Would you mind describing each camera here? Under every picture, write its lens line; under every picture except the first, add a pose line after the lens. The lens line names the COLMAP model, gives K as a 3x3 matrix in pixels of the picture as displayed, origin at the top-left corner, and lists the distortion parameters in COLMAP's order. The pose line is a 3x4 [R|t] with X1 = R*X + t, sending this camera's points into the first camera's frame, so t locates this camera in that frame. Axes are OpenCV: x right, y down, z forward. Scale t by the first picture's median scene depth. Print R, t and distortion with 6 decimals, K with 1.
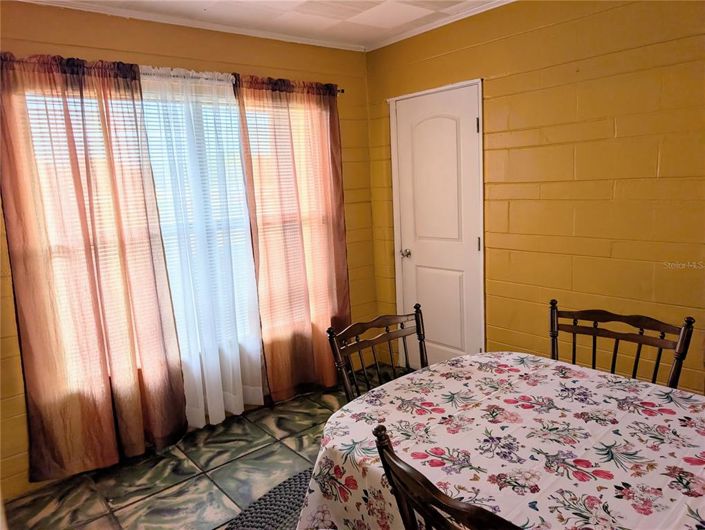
lens RADIAL K [[506.1, 0, 350.8], [0, 506.1, 264.2], [0, 0, 1]] dist [0.011665, -0.013116]
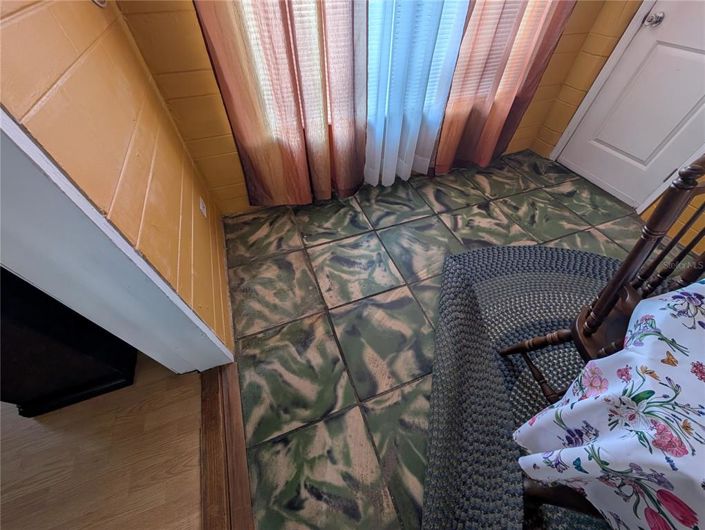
lens RADIAL K [[267.6, 0, 353.4], [0, 267.6, 264.7], [0, 0, 1]] dist [-0.001808, -0.000082]
pose [[0.939249, 0.296121, -0.173559, -0.194719], [-0.107598, 0.734190, 0.670364, 0.041960], [0.325934, -0.610965, 0.721449, 0.451240]]
